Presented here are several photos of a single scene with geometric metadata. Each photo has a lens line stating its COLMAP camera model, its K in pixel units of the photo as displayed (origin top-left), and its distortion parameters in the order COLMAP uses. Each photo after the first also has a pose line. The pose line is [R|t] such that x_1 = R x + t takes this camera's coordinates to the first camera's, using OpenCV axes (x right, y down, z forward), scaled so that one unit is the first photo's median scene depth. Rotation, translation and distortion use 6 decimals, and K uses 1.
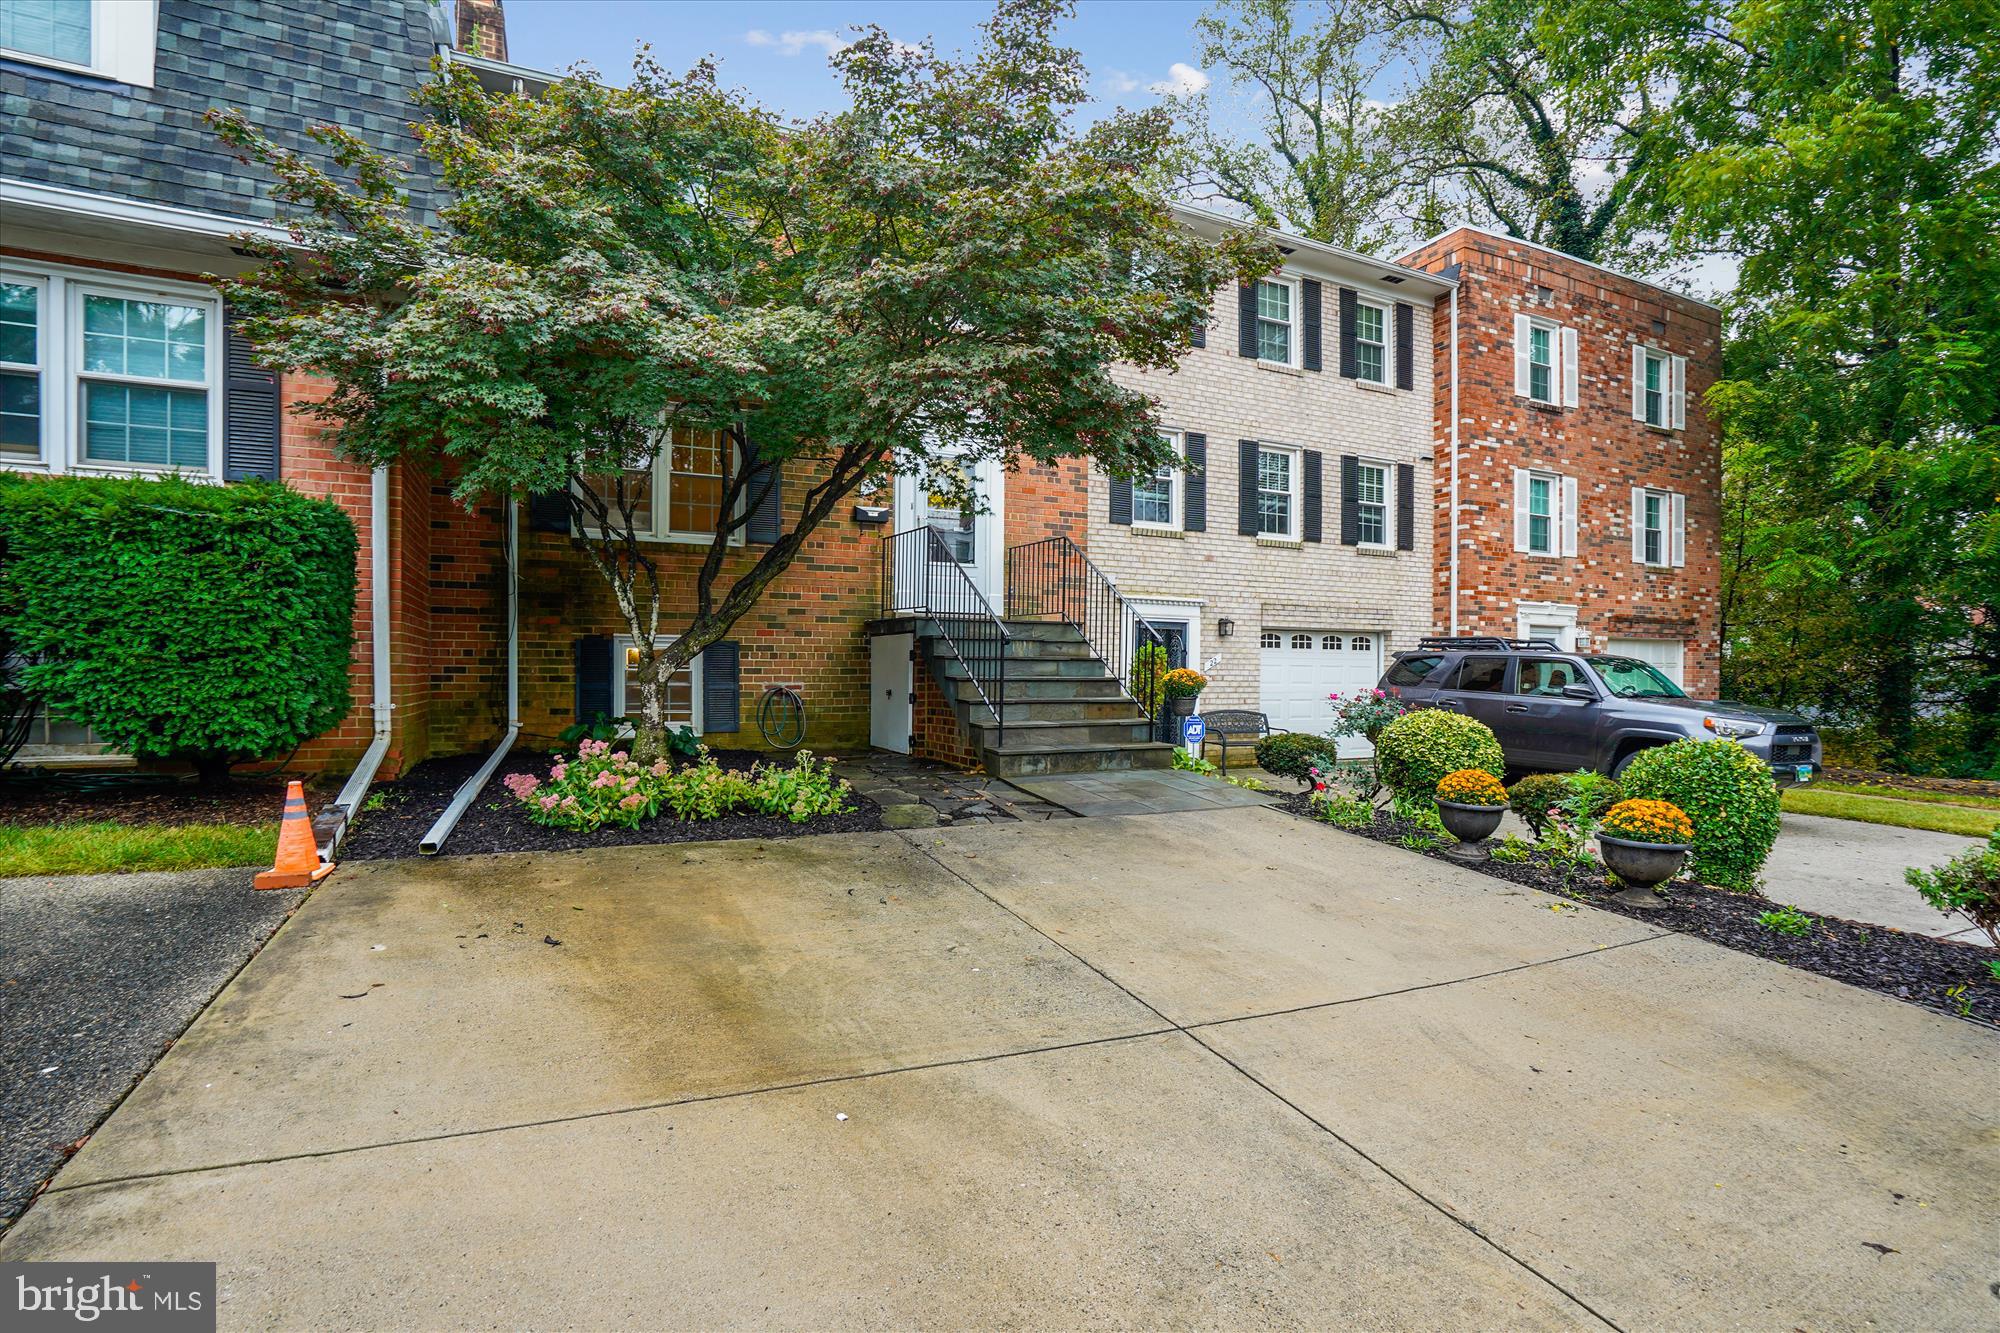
lens RADIAL K [[927.1, 0, 990.1], [0, 927.1, 671.4], [0, 0, 1]] dist [-0.027770, 0.010673]
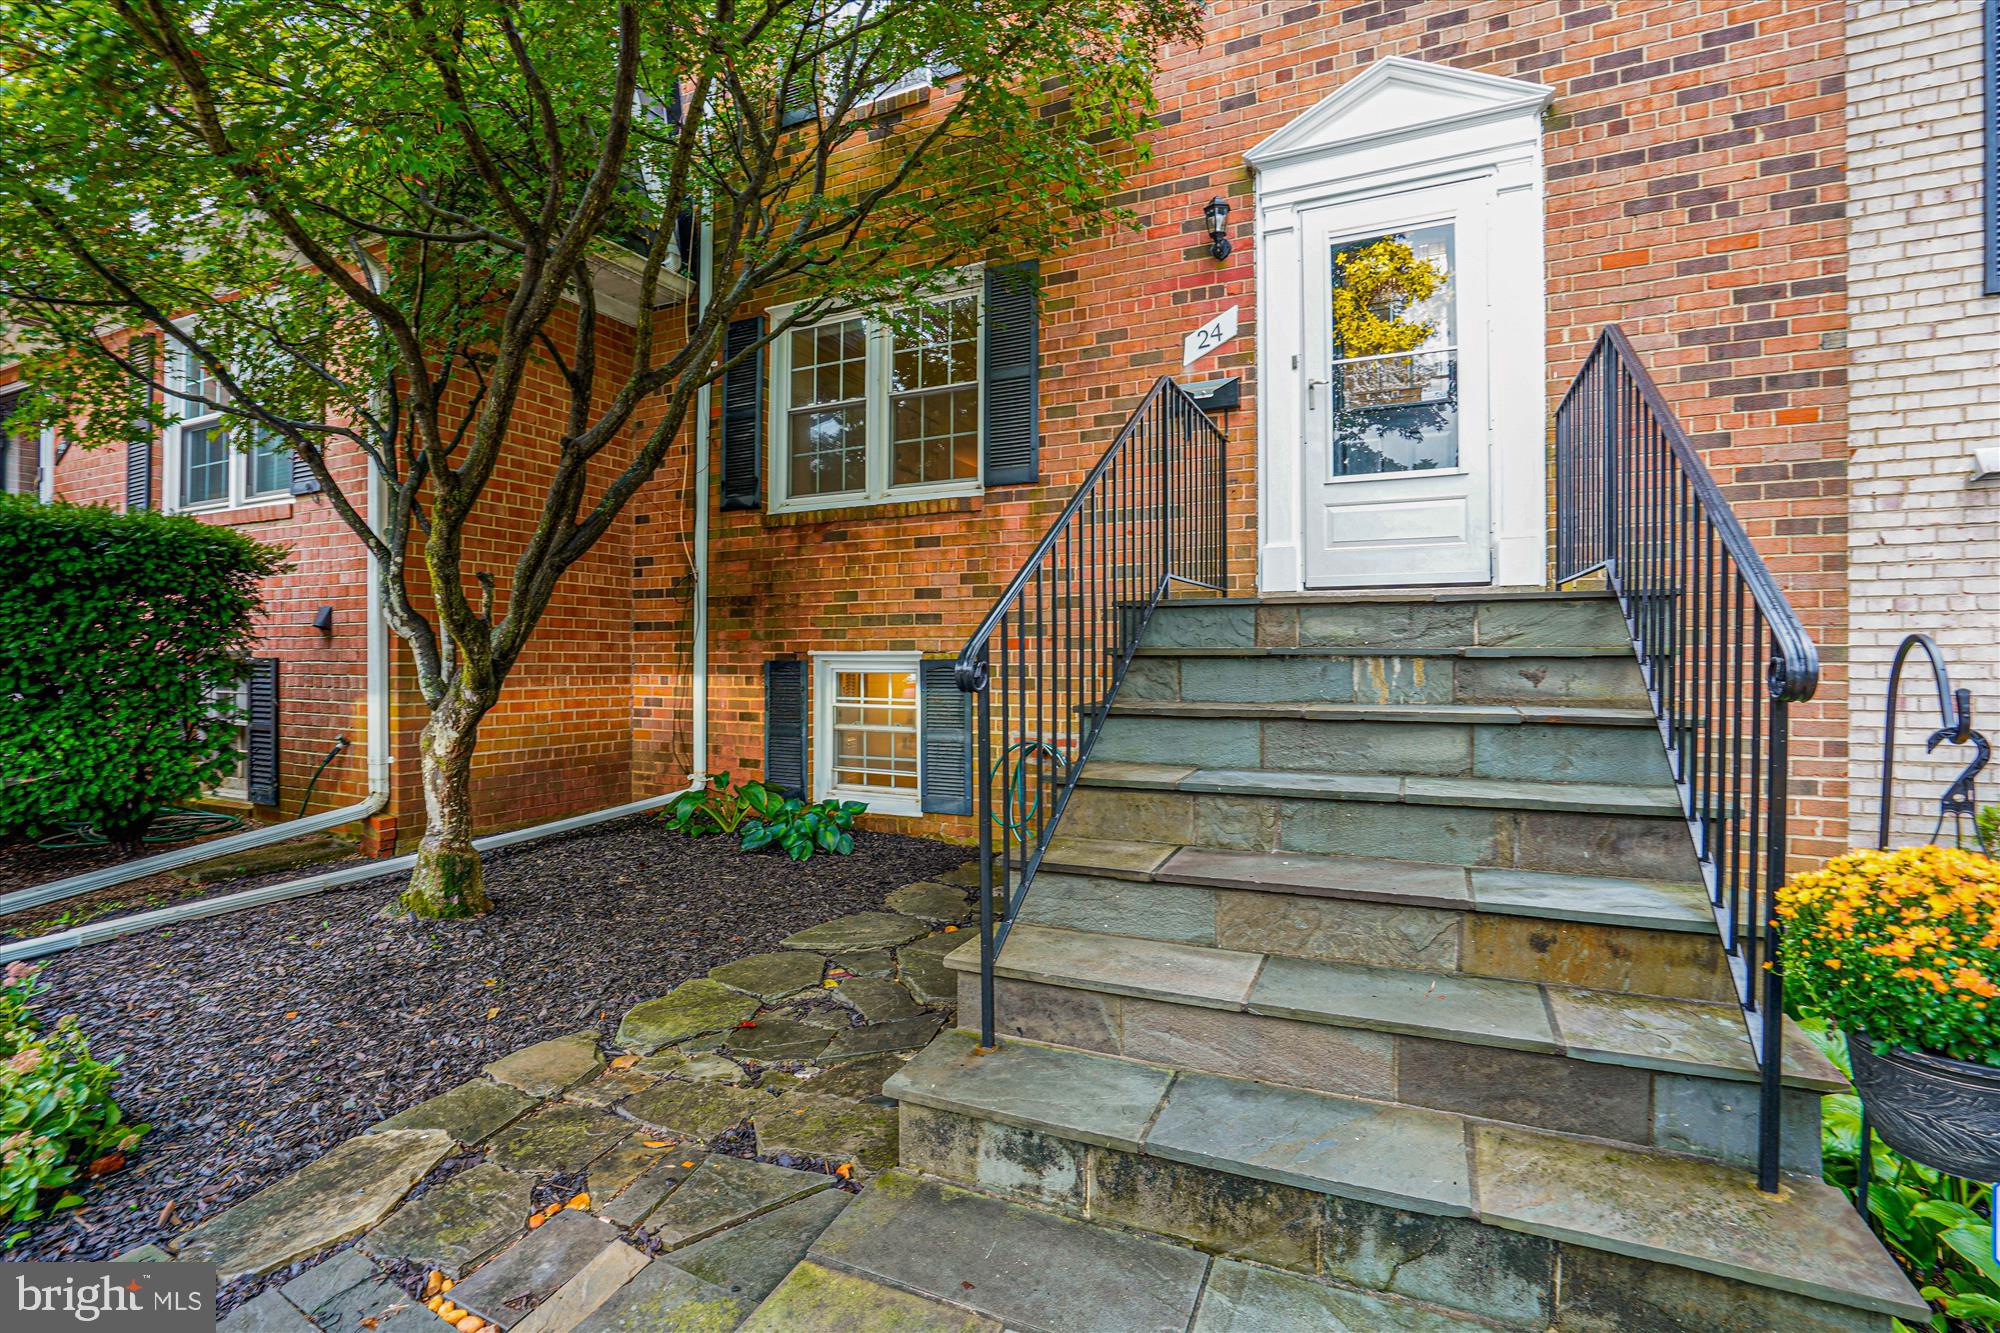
lens RADIAL K [[927.1, 0, 1005.4], [0, 927.1, 652.6], [0, 0, 1]] dist [-0.027770, 0.010673]
pose [[0.659617, -0.012040, -0.751506, 0.174164], [0.002897, 0.999905, -0.013477, -0.027652], [0.751596, 0.006713, 0.659589, 0.610674]]
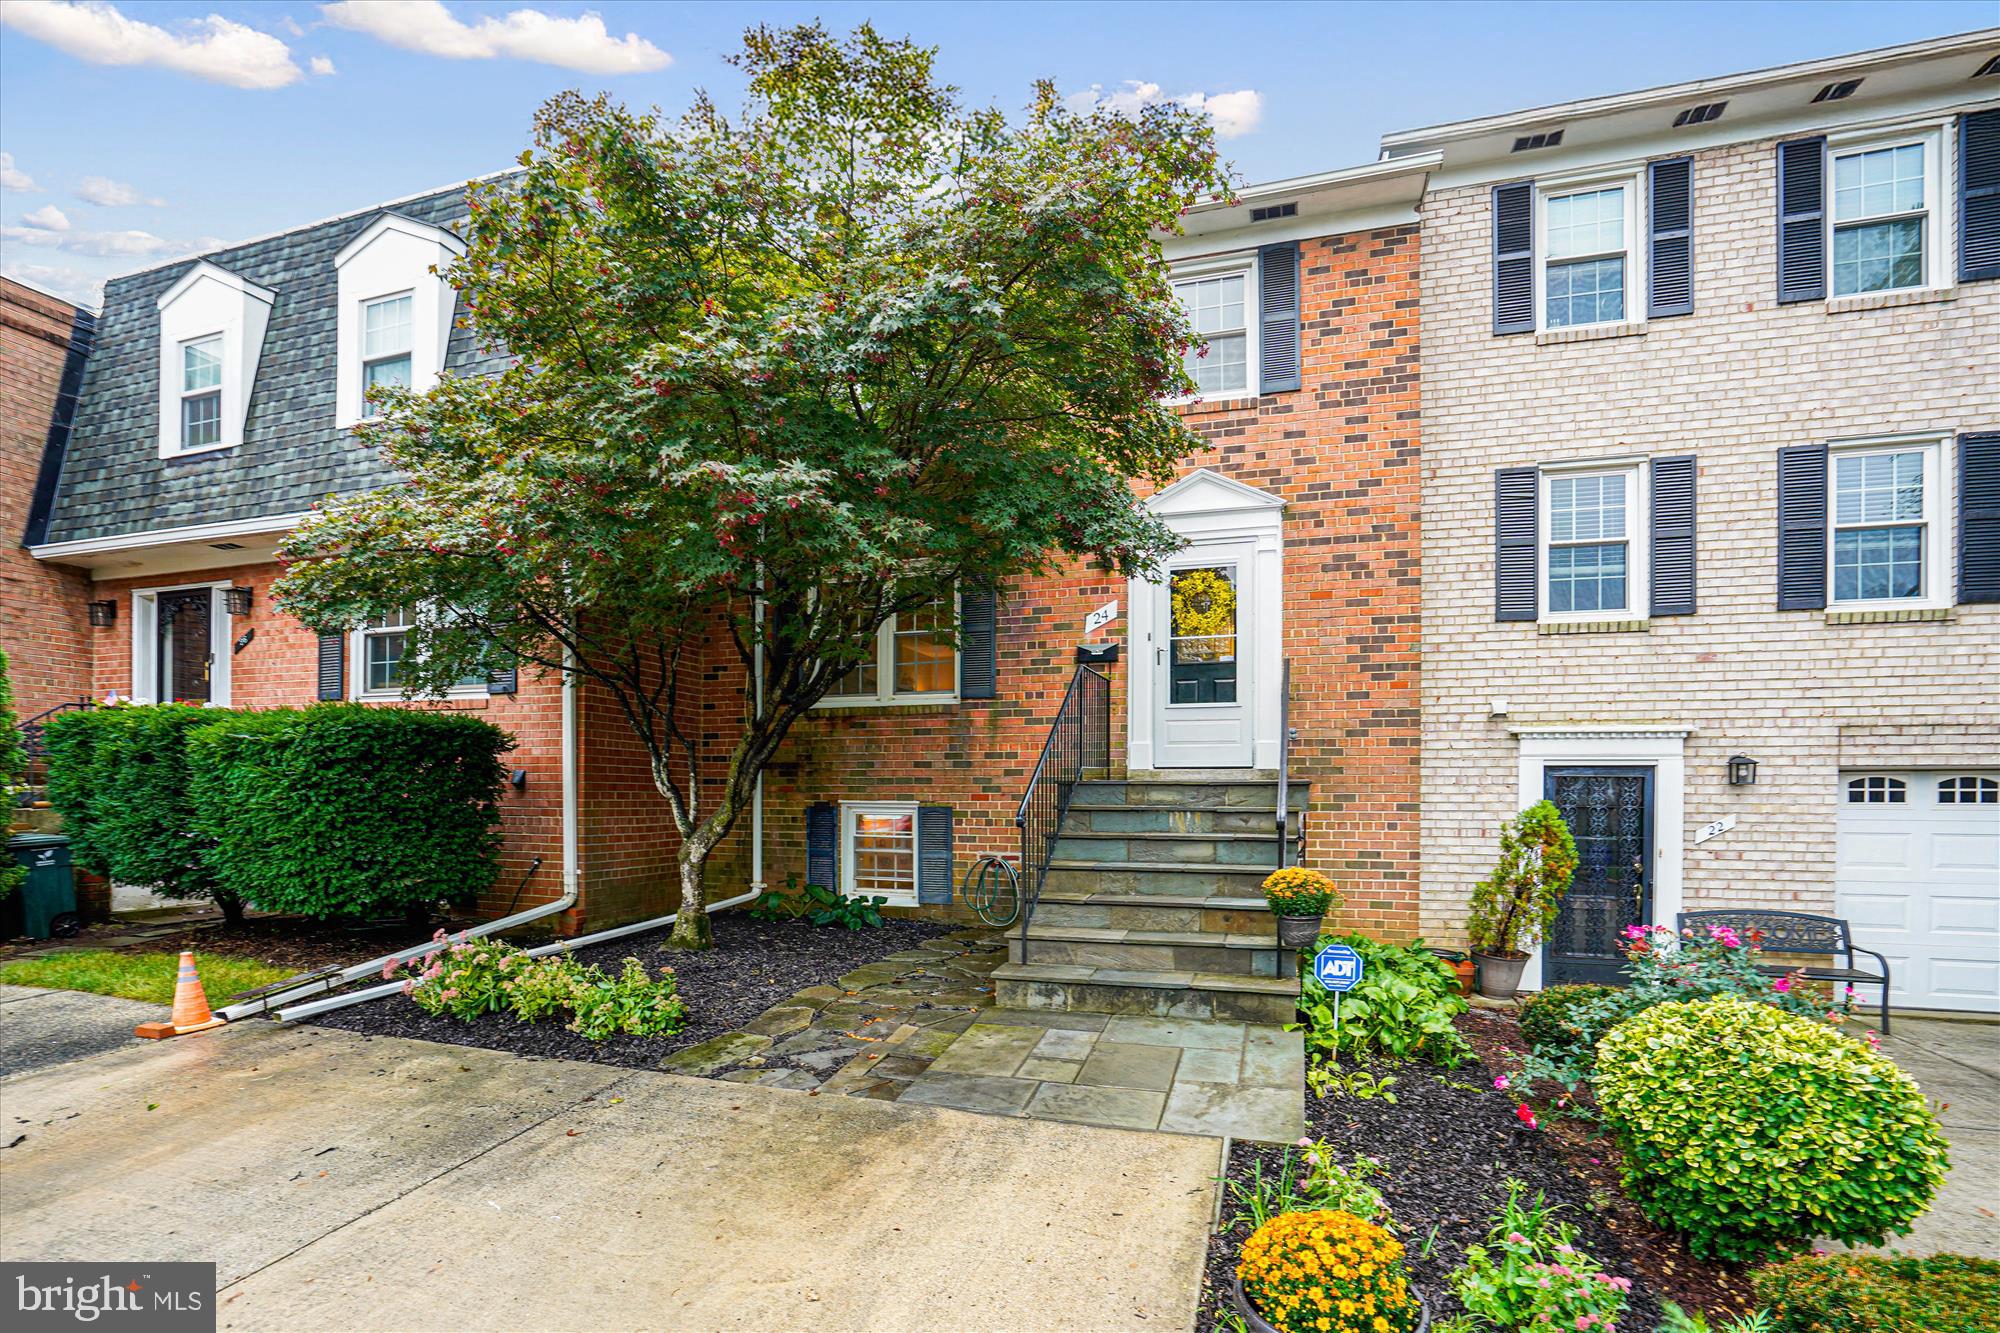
lens RADIAL K [[927.1, 0, 1010.8], [0, 927.1, 795.3], [0, 0, 1]] dist [-0.027770, 0.010673]
pose [[0.759187, -0.003029, -0.650866, 0.363761], [-0.000401, 0.999987, -0.005122, -0.037691], [0.650873, 0.004149, 0.759176, 0.323396]]
